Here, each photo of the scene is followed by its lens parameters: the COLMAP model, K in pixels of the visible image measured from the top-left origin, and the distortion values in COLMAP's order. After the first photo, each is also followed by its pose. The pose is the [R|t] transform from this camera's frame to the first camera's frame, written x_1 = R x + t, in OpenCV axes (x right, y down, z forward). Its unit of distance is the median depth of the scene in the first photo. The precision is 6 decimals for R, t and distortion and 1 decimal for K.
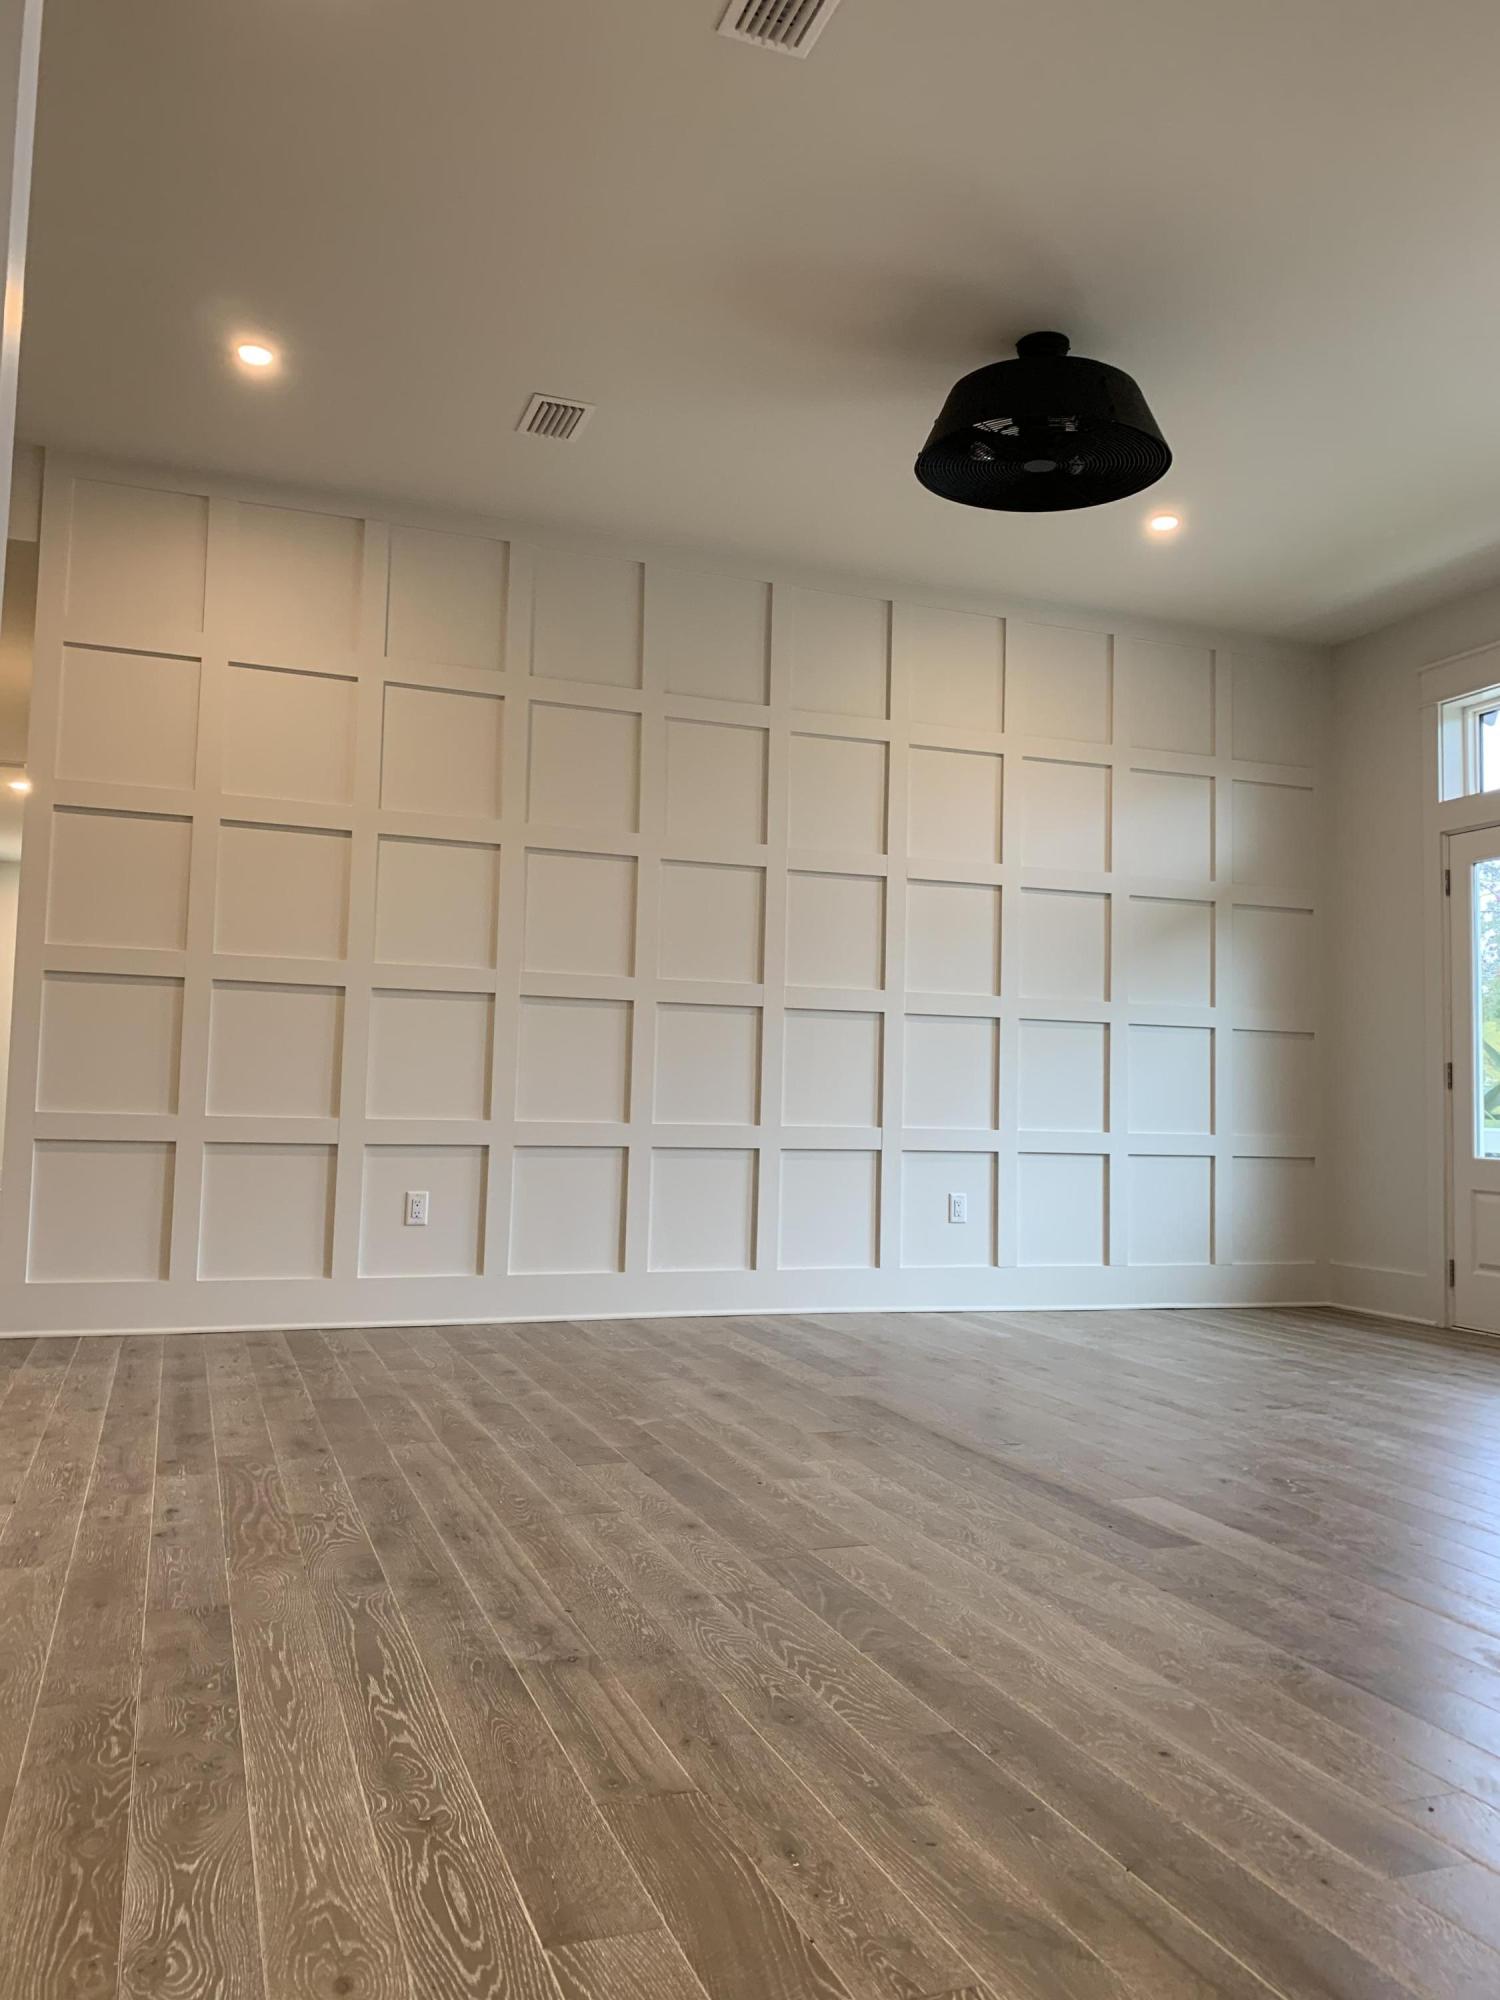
lens RADIAL K [[1542.8, 0, 765.8], [0, 1542.8, 979.7], [0, 0, 1]] dist [0.028419, -0.013240]
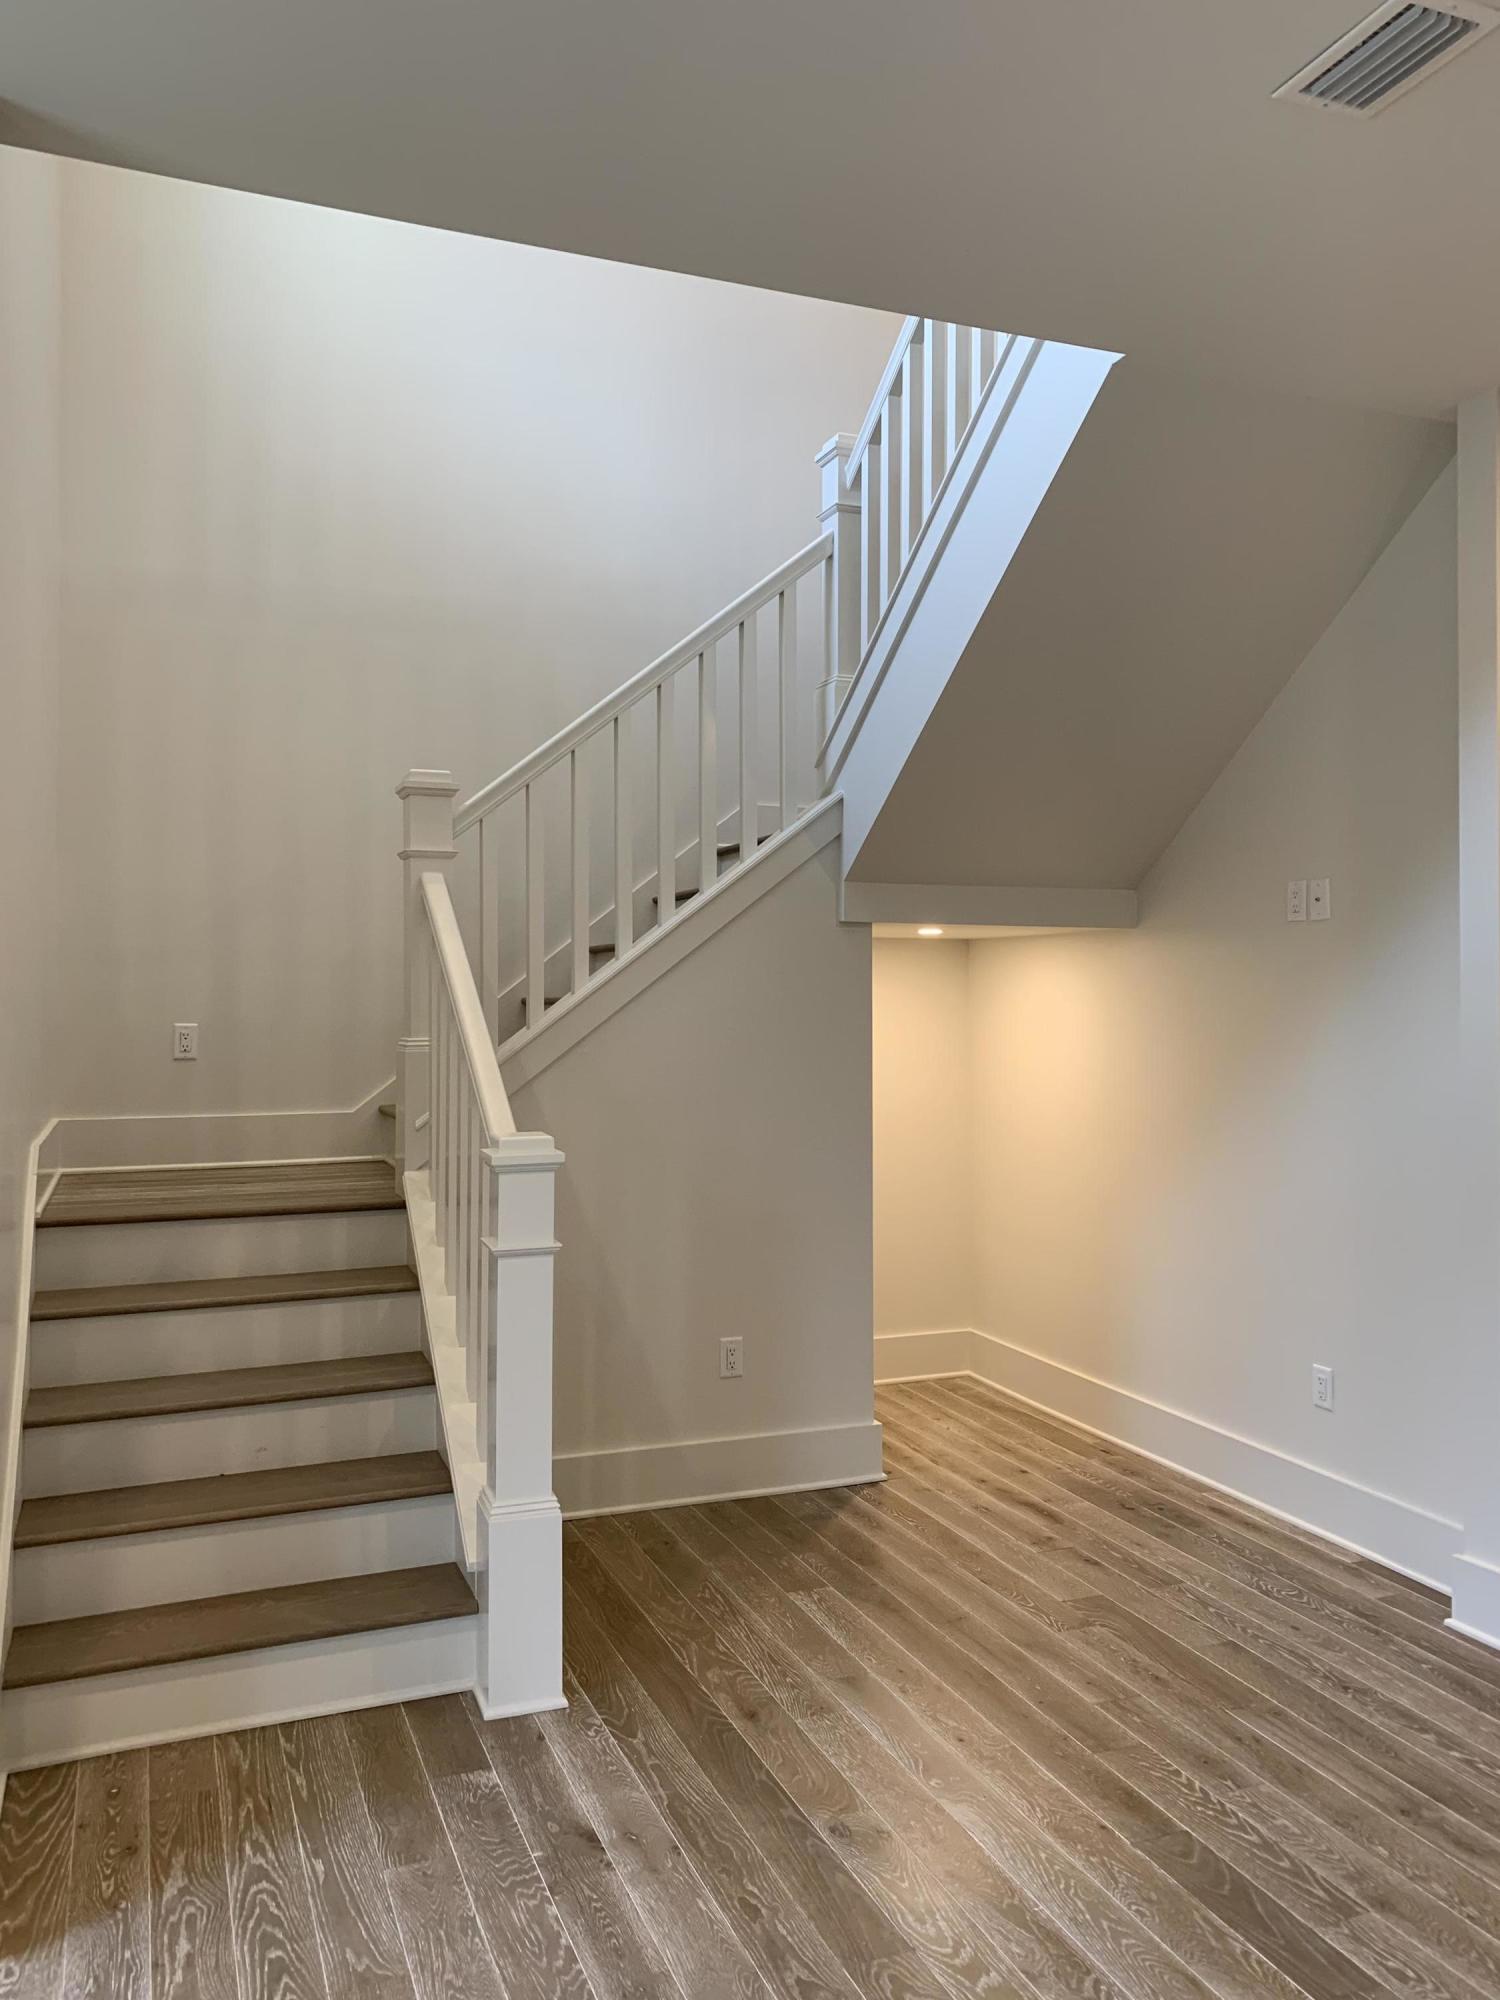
lens RADIAL K [[1542.8, 0, 765.8], [0, 1542.8, 979.7], [0, 0, 1]] dist [0.028419, -0.013240]
pose [[-0.999423, -0.026373, -0.021403, 0.451771], [-0.024202, 0.995085, -0.096026, -0.110580], [0.023830, -0.095453, -0.995149, 2.350683]]
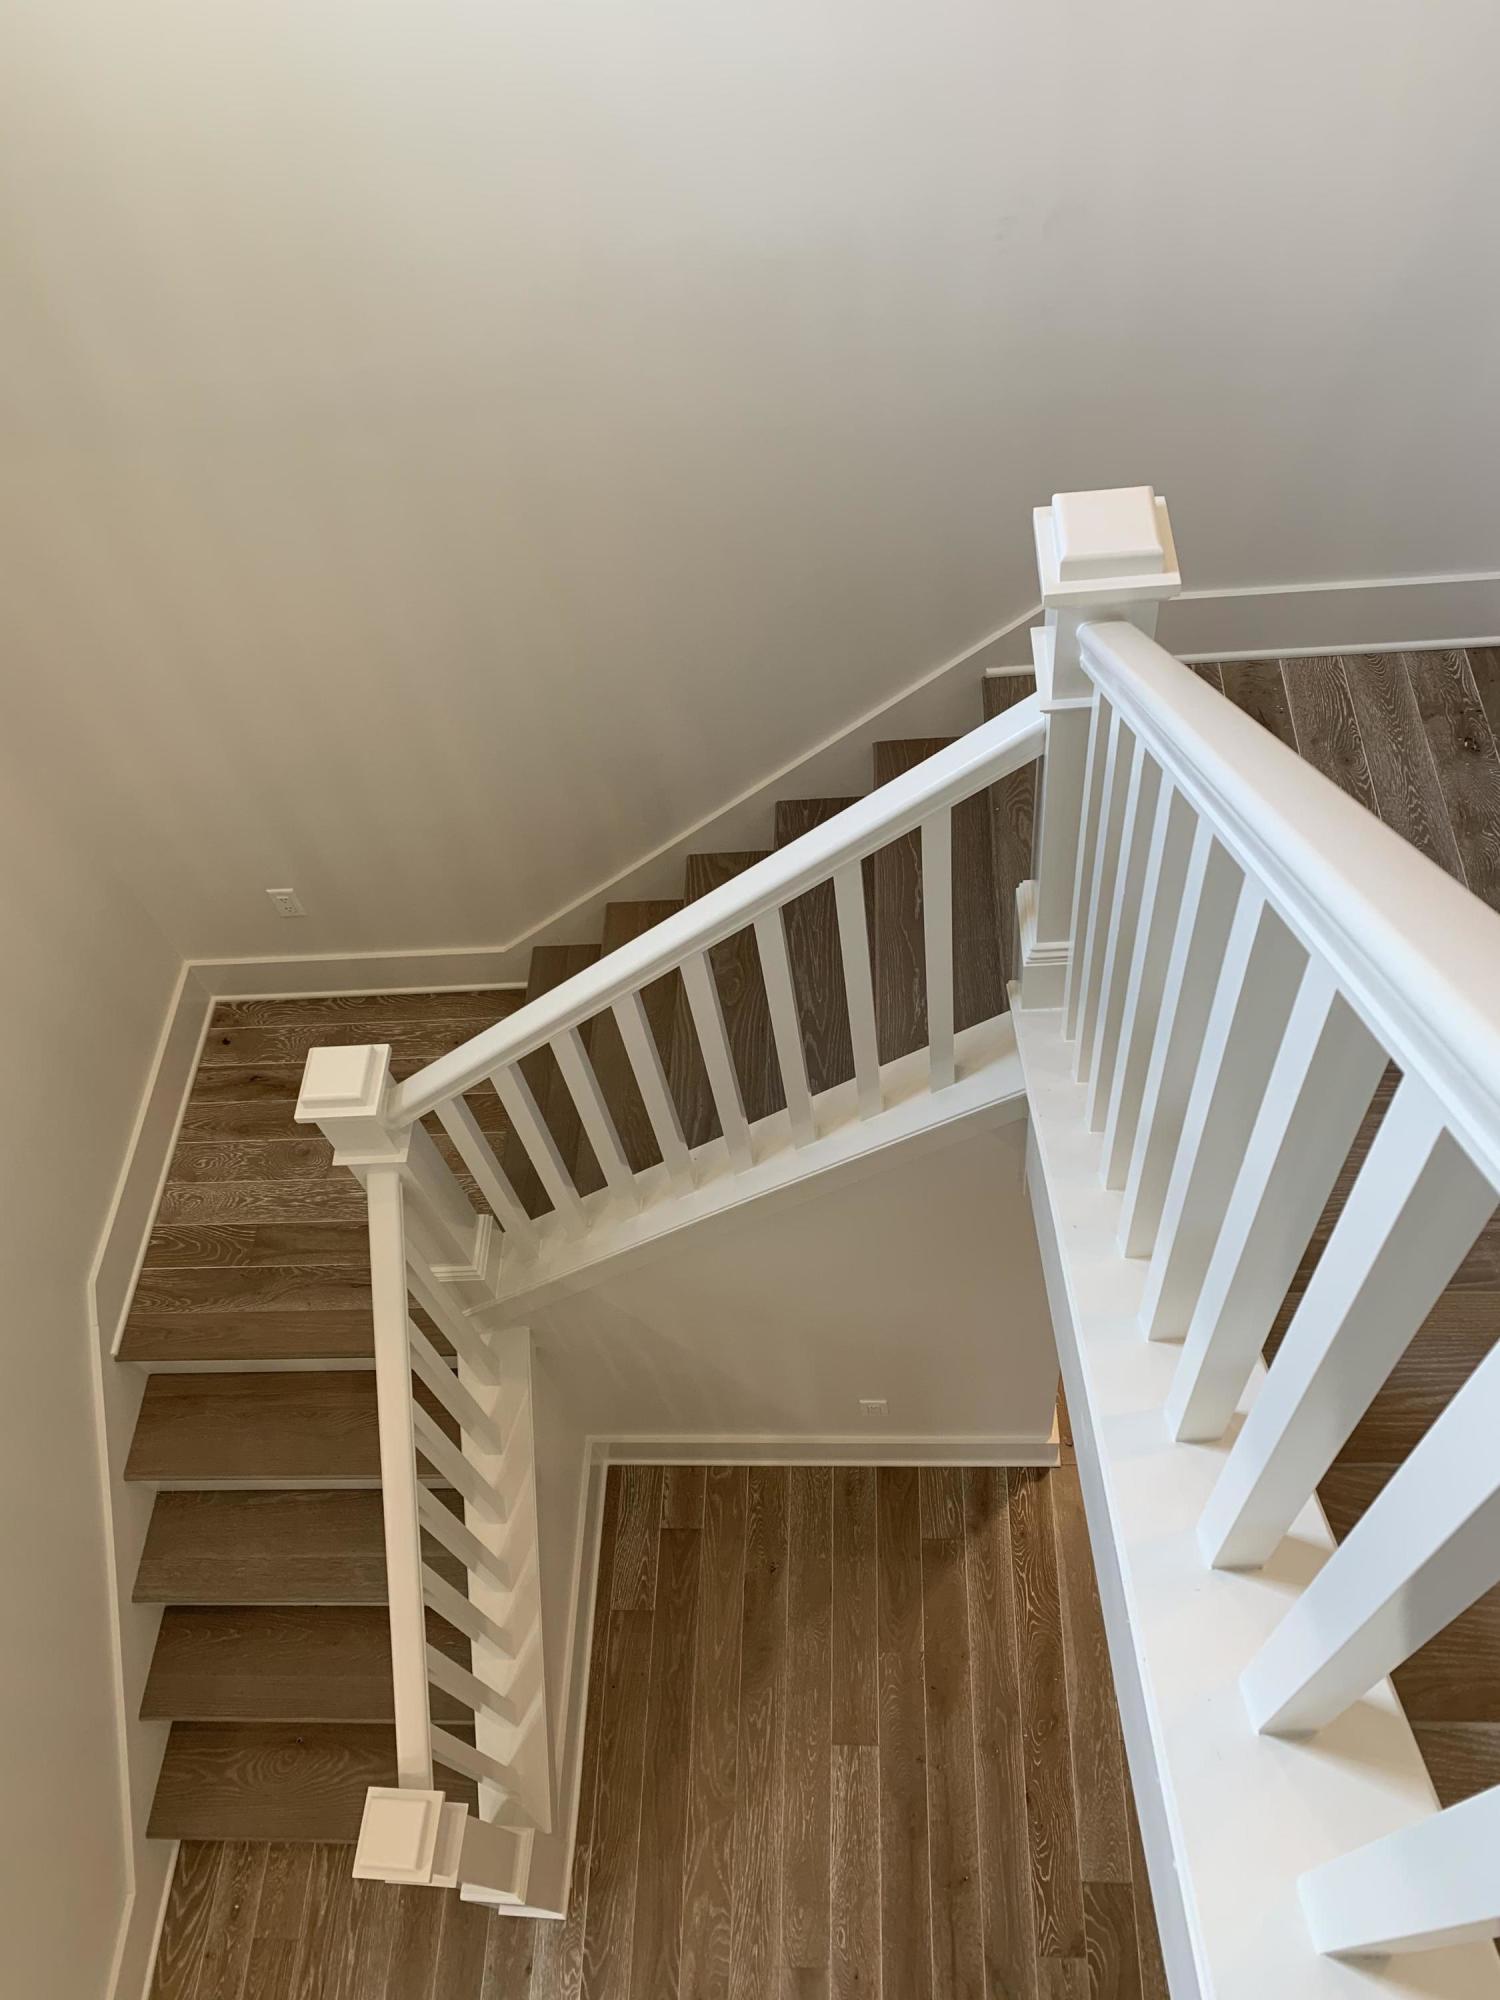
lens RADIAL K [[1513.0, 0, 741.8], [0, 1513.0, 992.2], [0, 0, 1]] dist [-0.004484, -0.001067]
pose [[-0.918876, -0.274402, 0.283496, 0.207179], [0.056594, 0.619439, 0.783002, -1.556002], [-0.390466, 0.735526, -0.553658, 0.910905]]
